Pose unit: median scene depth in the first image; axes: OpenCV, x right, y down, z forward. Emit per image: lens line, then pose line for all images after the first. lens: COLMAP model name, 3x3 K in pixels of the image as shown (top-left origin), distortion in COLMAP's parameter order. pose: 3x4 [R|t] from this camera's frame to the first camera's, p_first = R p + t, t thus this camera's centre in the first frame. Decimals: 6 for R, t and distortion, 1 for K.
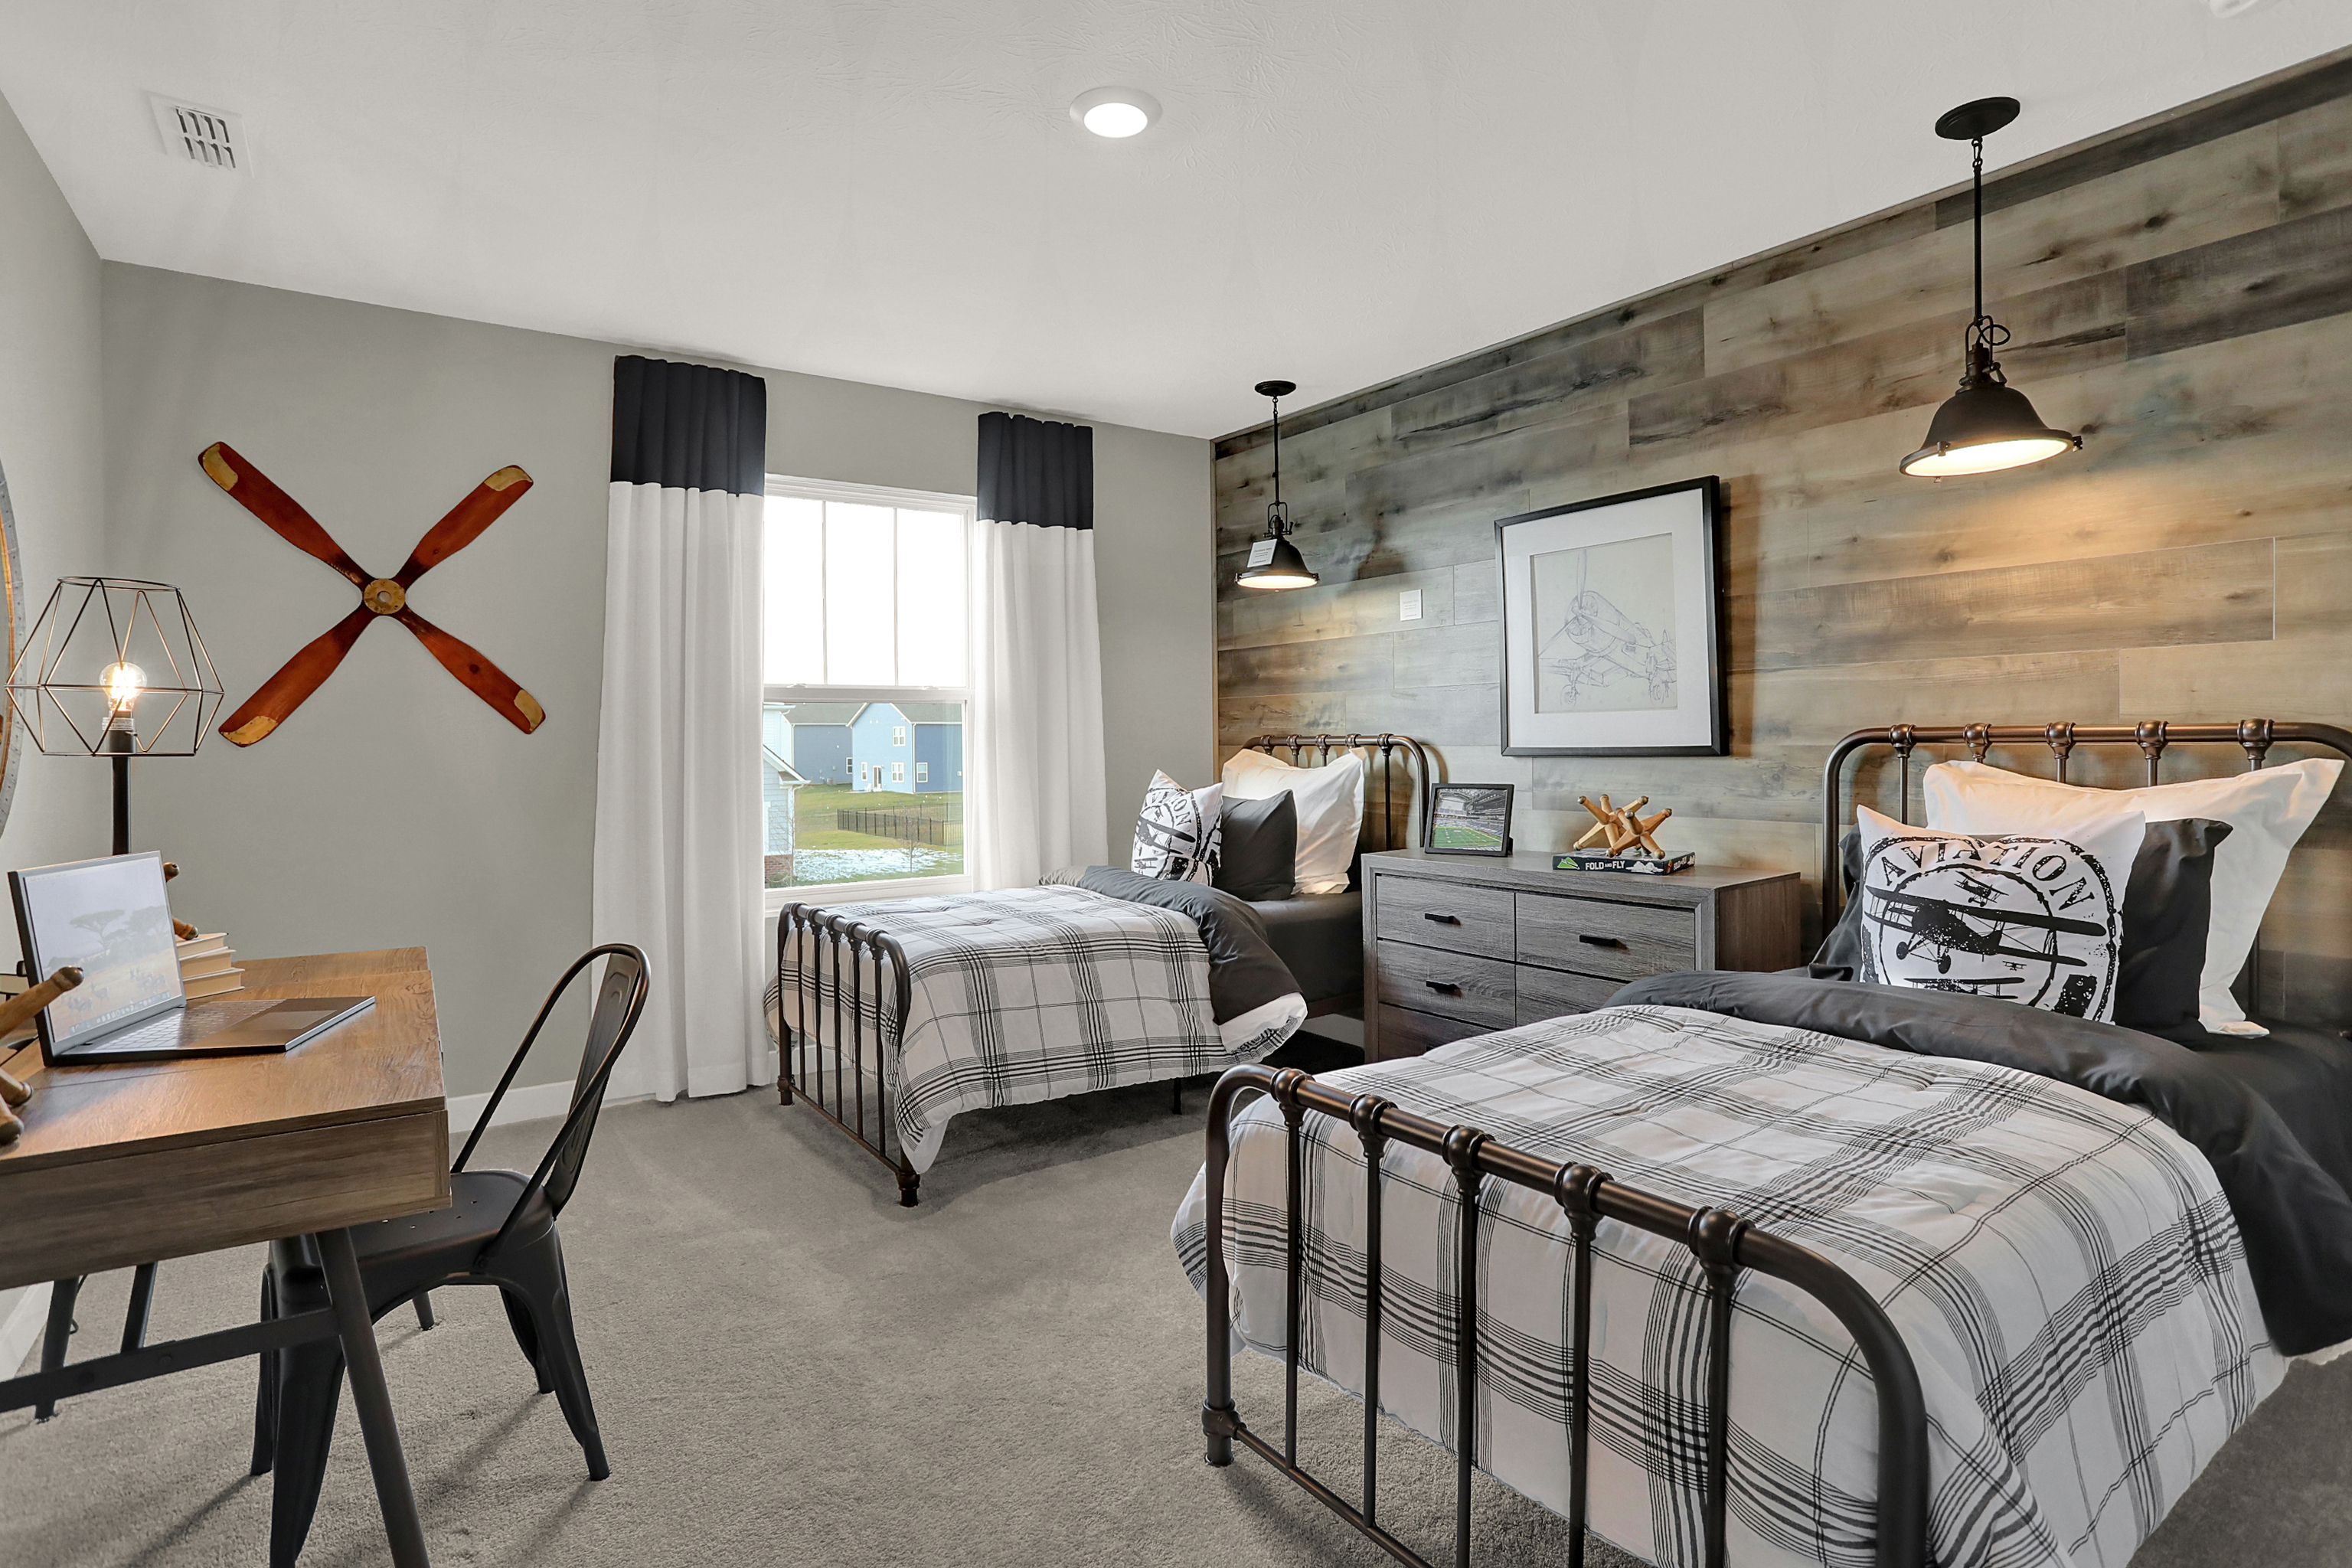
lens RADIAL K [[1210.9, 0, 1172.8], [0, 1210.9, 727.3], [0, 0, 1]] dist [-0.034574, 0.001832]
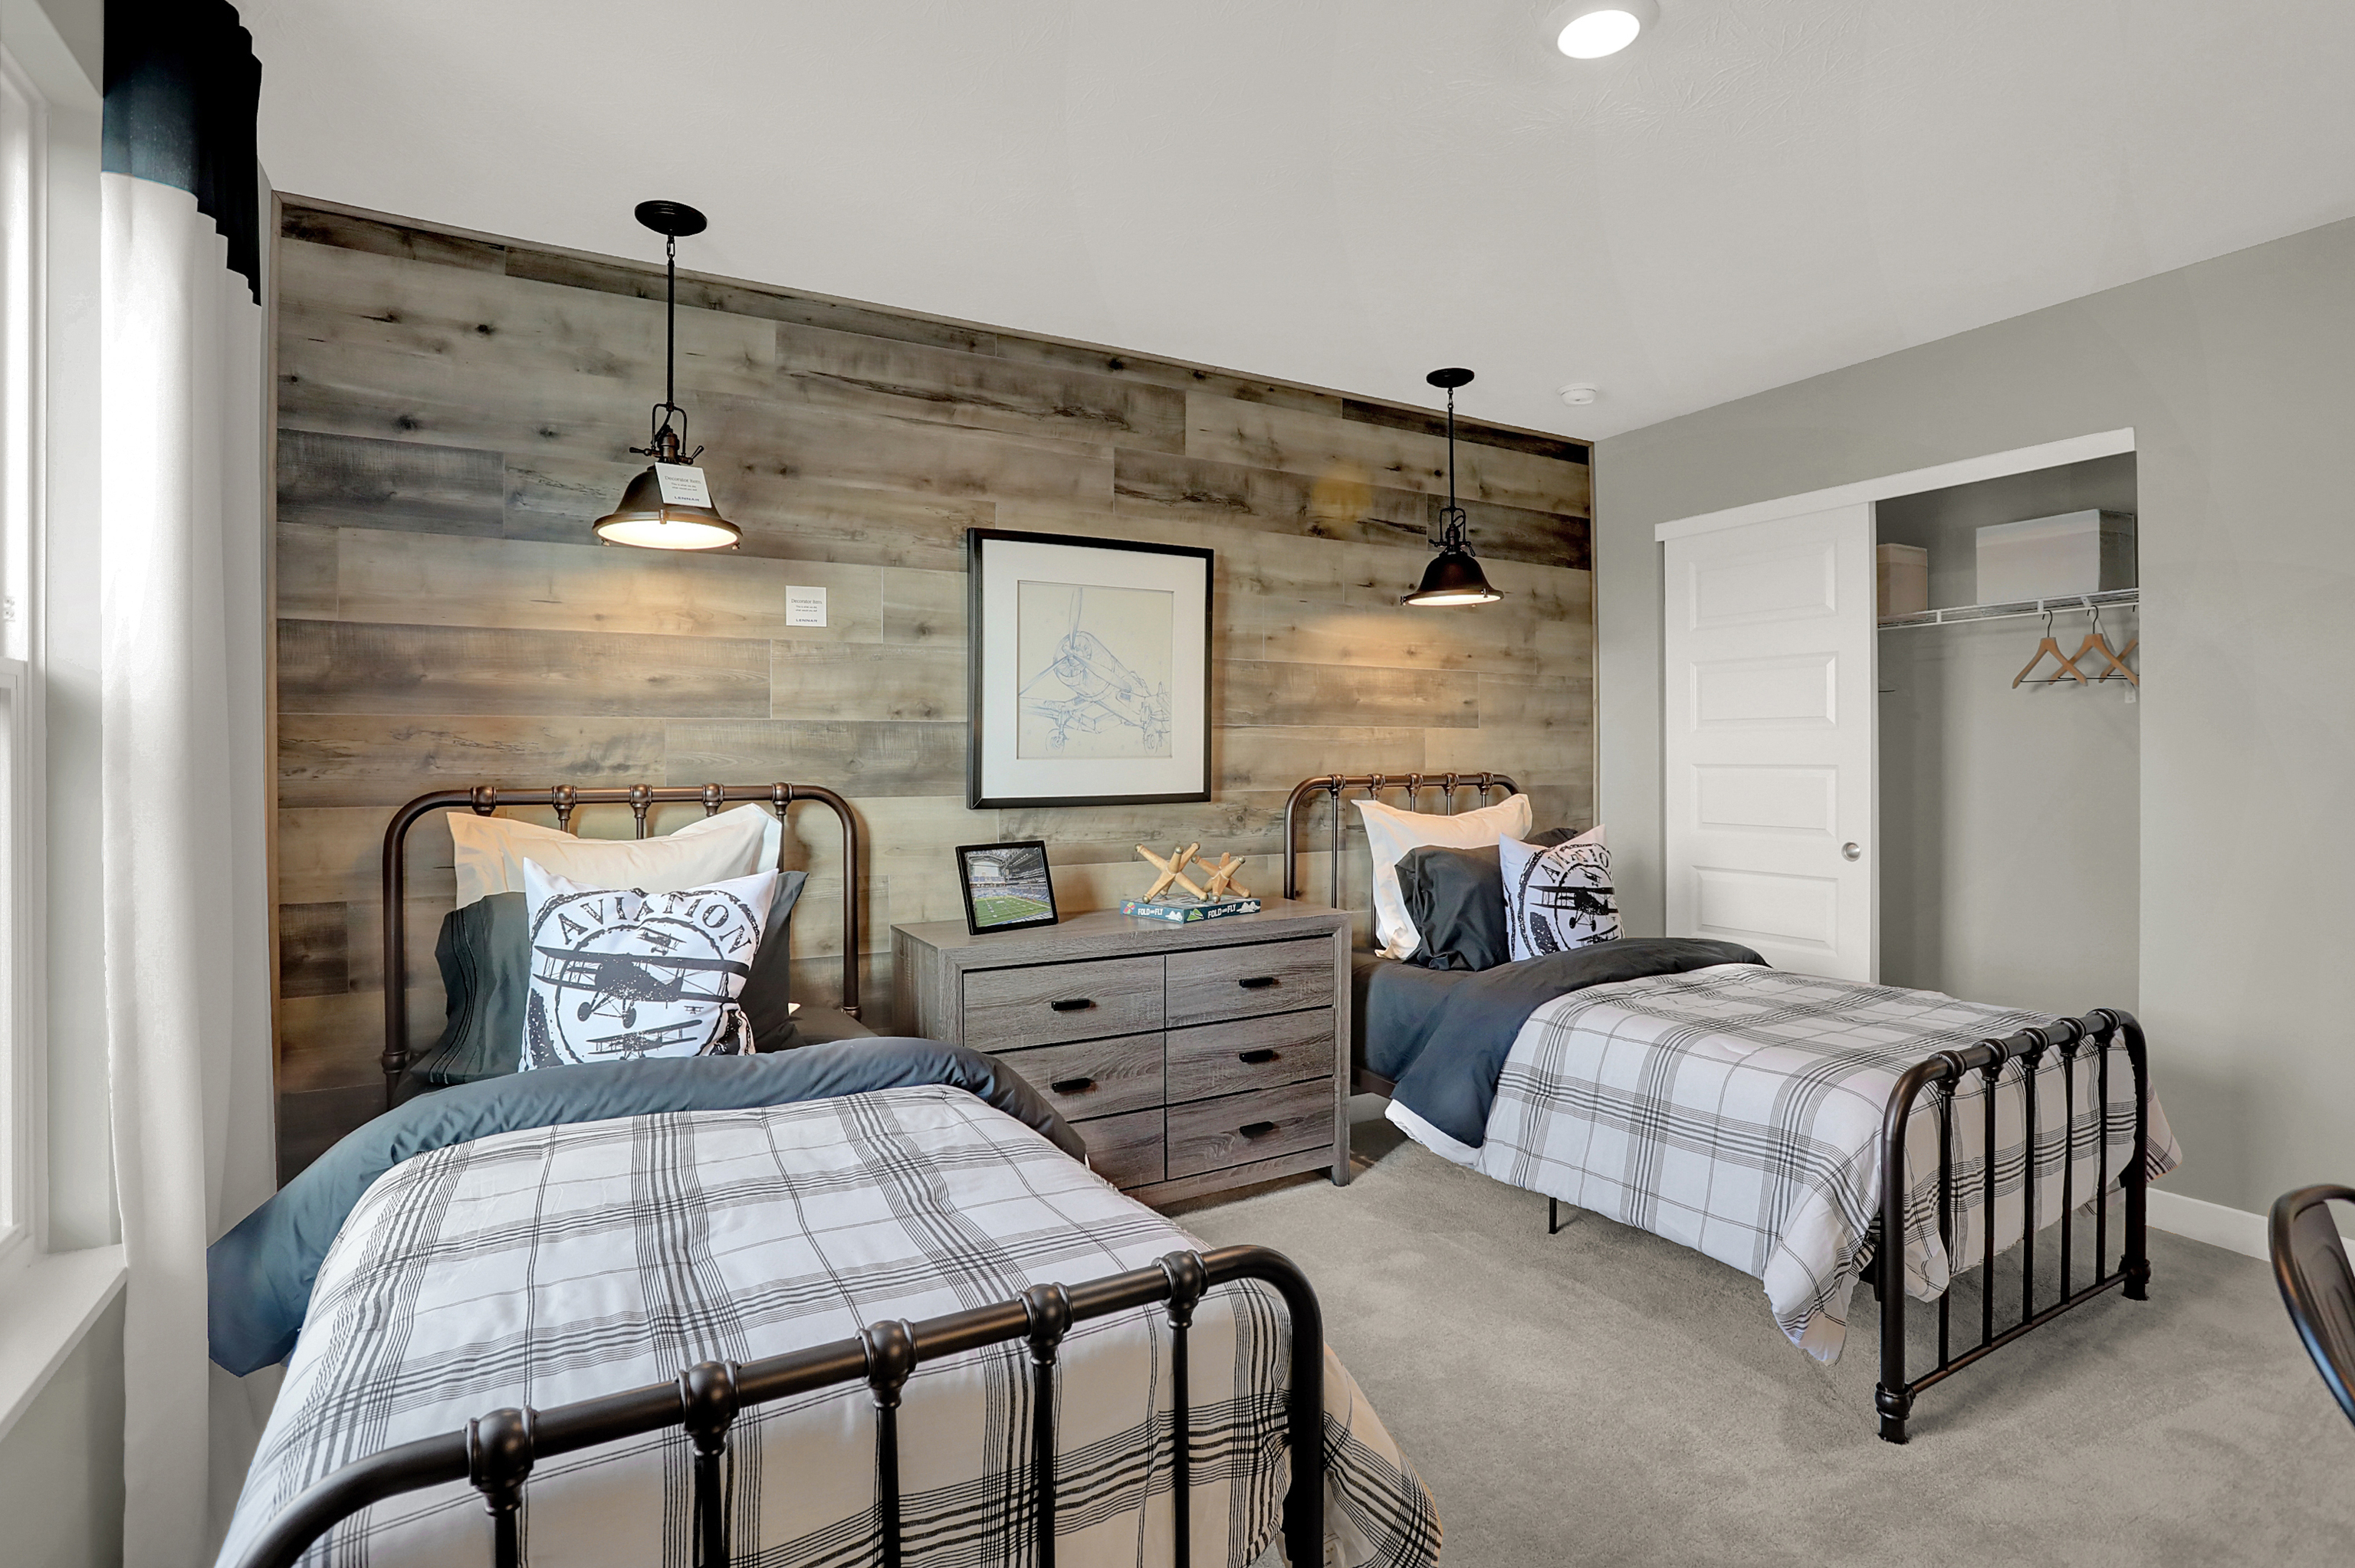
lens RADIAL K [[1162.2, 0, 1172.0], [0, 1162.2, 747.2], [0, 0, 1]] dist [-0.035046, -0.000263]
pose [[0.096749, 0.036599, 0.994636, -0.565300], [0.003282, 0.999307, -0.037090, 0.012085], [-0.995303, 0.006853, 0.096562, 0.860470]]
